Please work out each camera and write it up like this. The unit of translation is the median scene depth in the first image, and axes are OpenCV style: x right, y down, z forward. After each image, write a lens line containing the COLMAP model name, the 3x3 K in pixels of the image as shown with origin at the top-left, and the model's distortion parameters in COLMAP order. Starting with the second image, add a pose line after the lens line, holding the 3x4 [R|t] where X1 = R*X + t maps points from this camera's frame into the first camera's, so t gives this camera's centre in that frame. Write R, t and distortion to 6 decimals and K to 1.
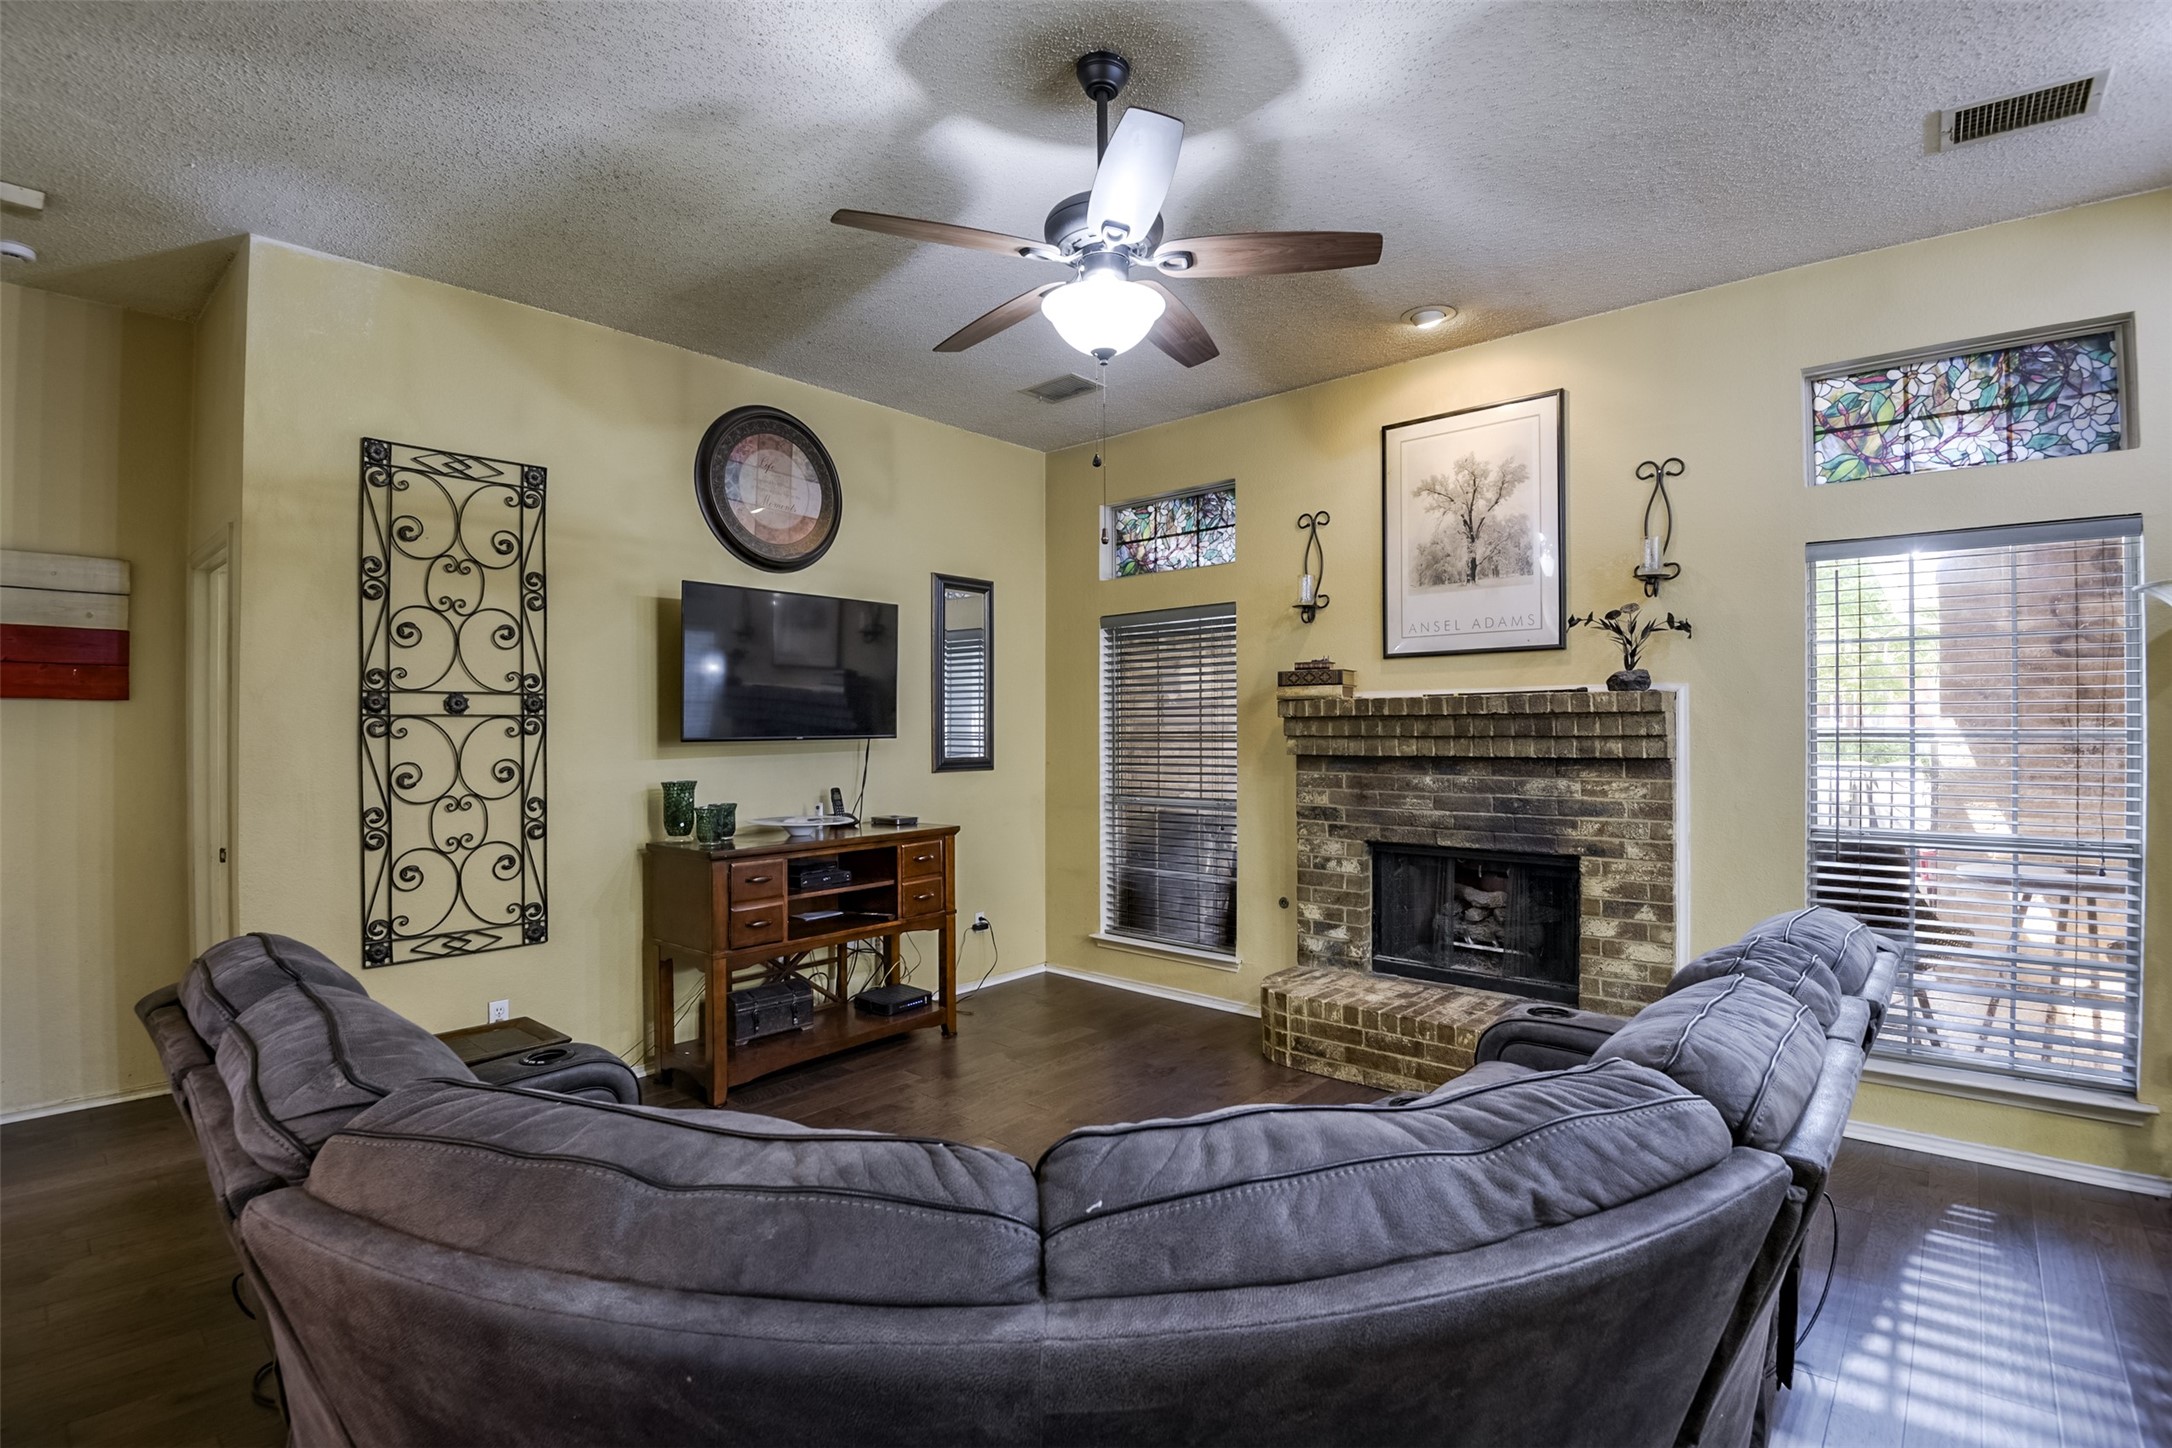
lens RADIAL K [[999.2, 0, 1086.0], [0, 999.2, 724.0], [0, 0, 1]] dist [-0.036983, -0.012852]
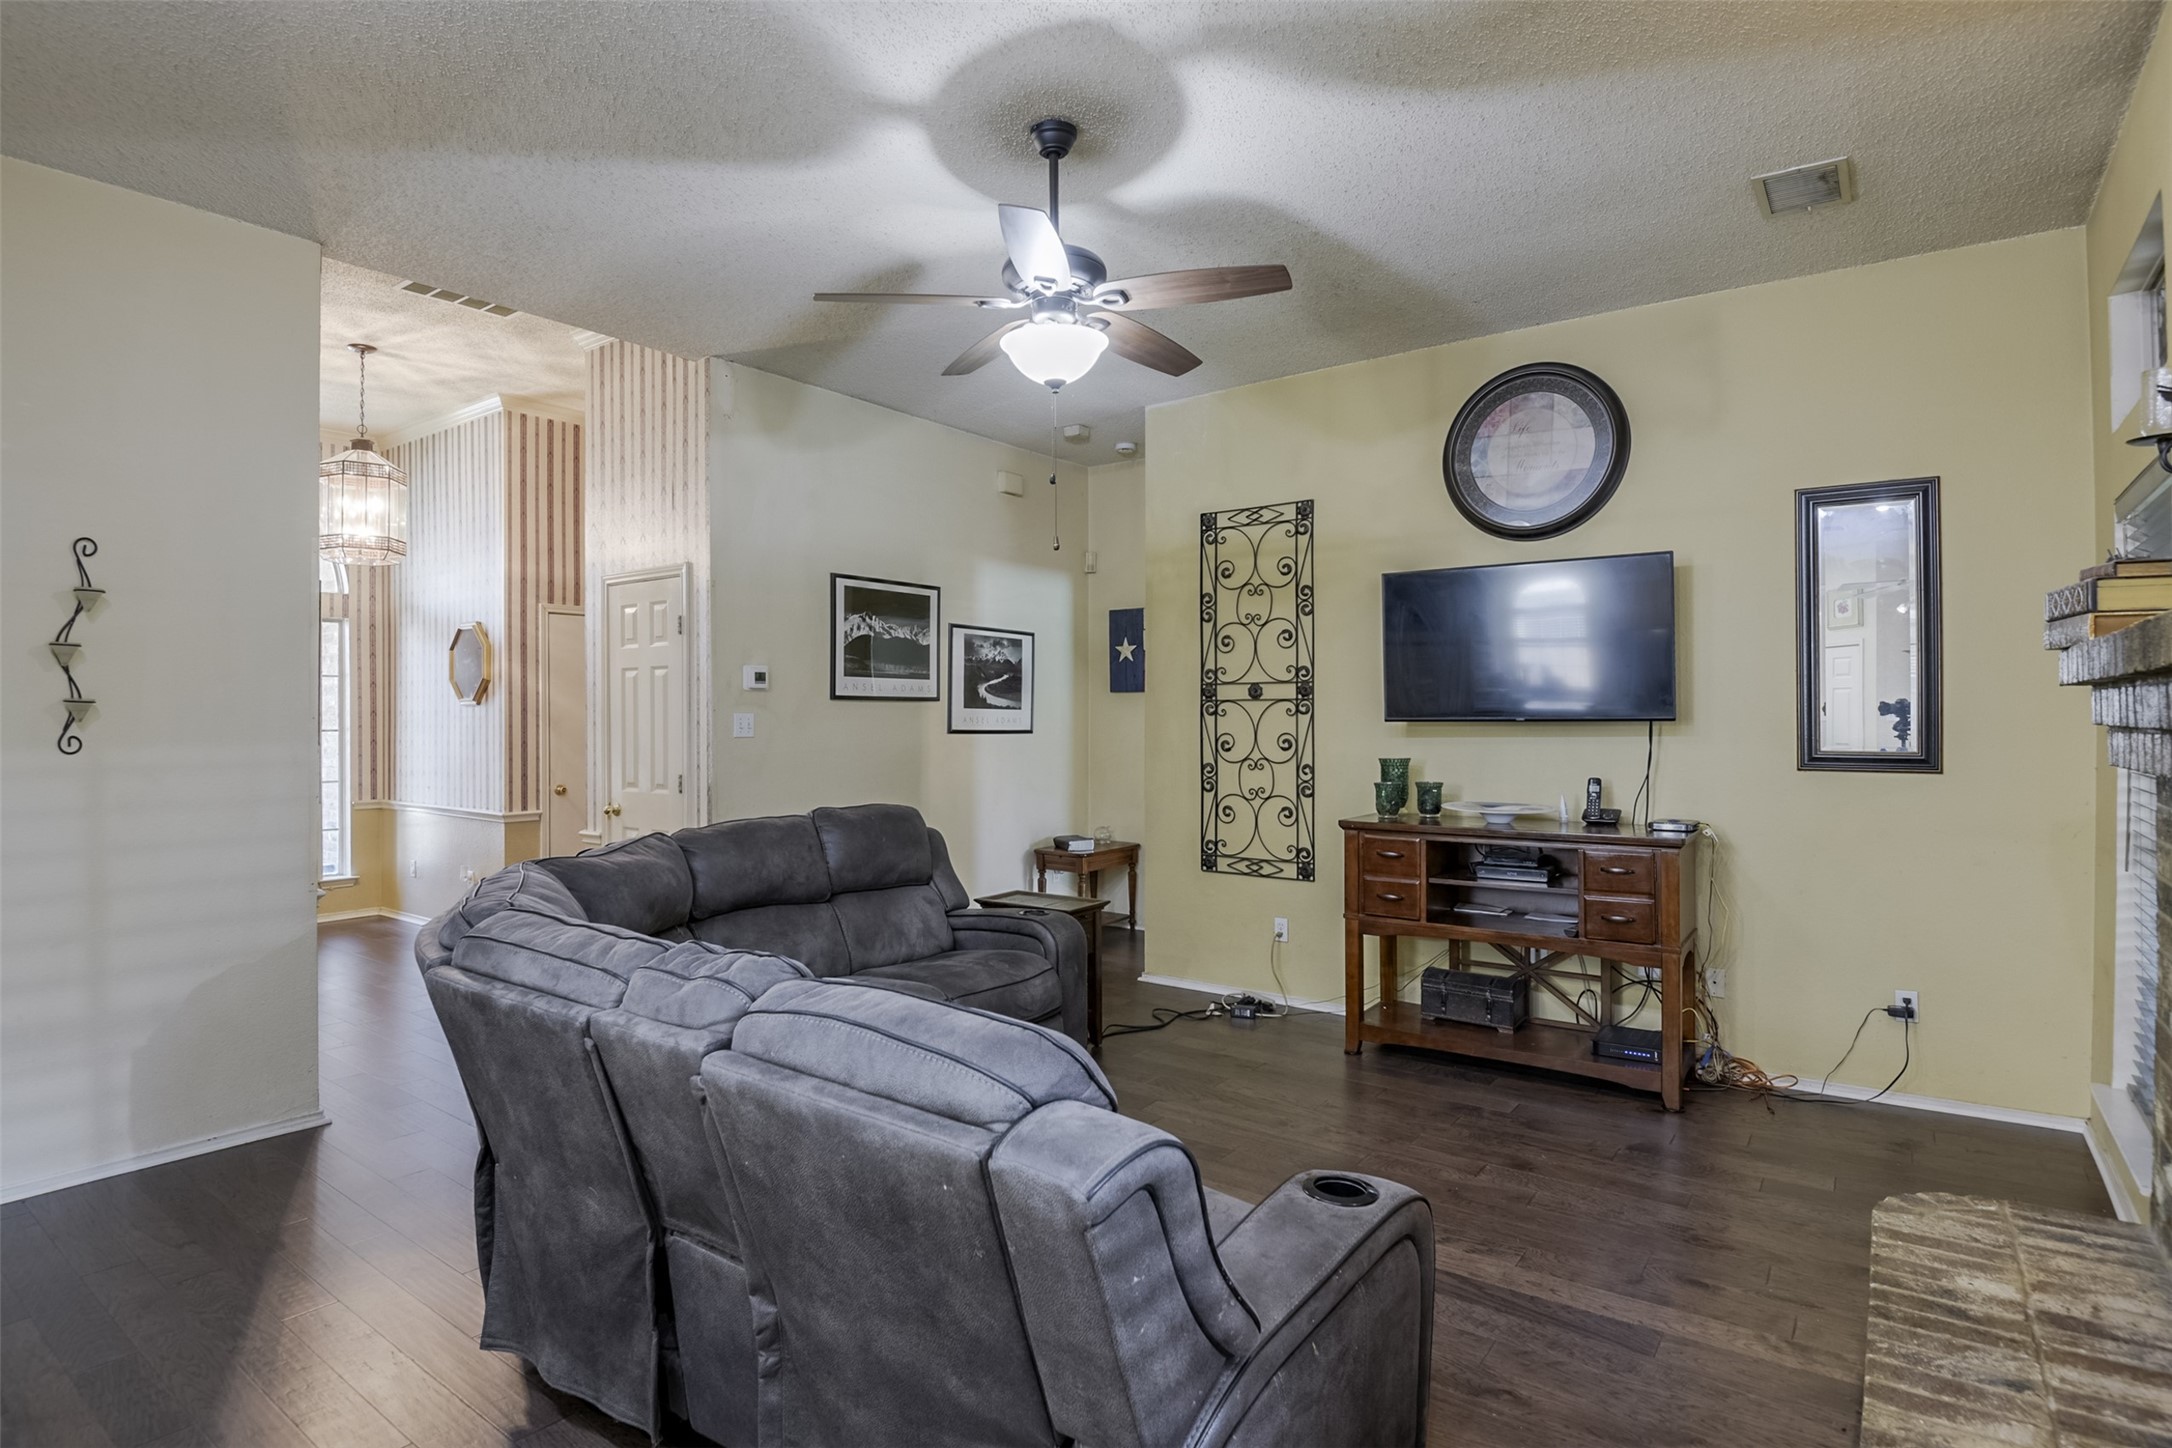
lens RADIAL K [[1122.3, 0, 1051.7], [0, 1122.3, 709.2], [0, 0, 1]] dist [0.000561, -0.024565]
pose [[0.064408, -0.001311, -0.997923, 0.866966], [0.004901, 0.999987, -0.000997, 0.004323], [0.997912, -0.004827, 0.064414, 0.596906]]
